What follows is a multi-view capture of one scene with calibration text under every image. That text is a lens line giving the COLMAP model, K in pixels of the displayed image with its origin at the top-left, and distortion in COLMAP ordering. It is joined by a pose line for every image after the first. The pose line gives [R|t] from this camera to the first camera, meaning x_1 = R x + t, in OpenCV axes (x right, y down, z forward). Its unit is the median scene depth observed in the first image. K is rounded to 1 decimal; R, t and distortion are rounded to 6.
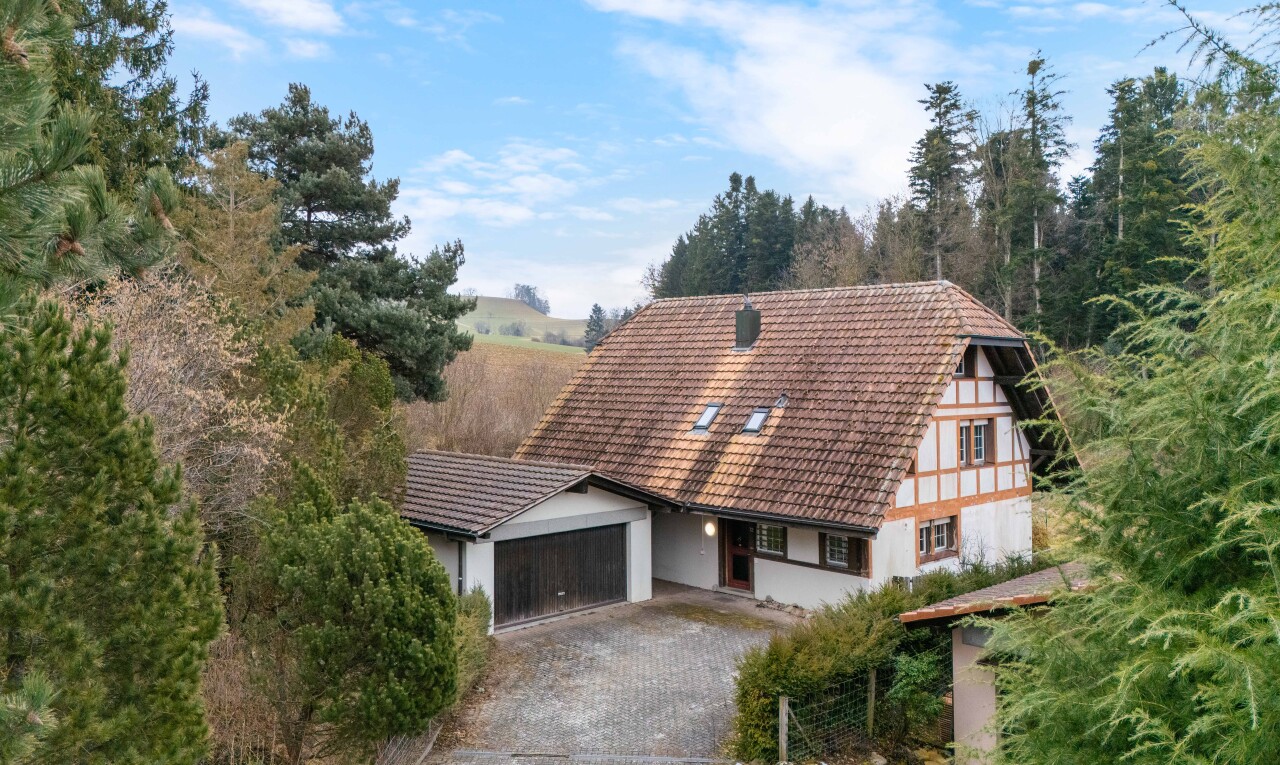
lens RADIAL K [[1011.3, 0, 634.1], [0, 1011.3, 380.8], [0, 0, 1]] dist [0.009806, -0.012350]
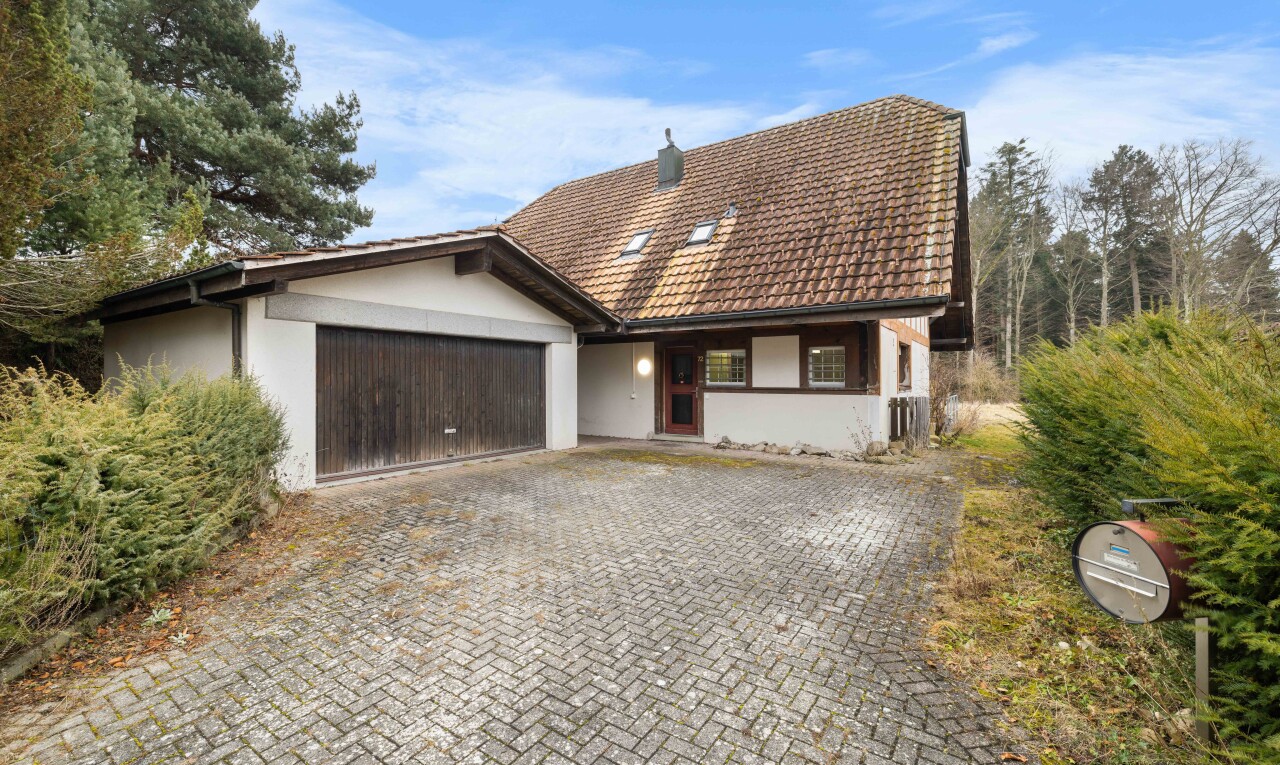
lens RADIAL K [[537.8, 0, 651.5], [0, 537.8, 374.1], [0, 0, 1]] dist [-0.002013, 0.000564]
pose [[0.972846, 0.005962, 0.231378, -0.024030], [-0.000959, 0.999764, -0.021726, 0.171194], [-0.231452, 0.020914, 0.972621, 0.591641]]
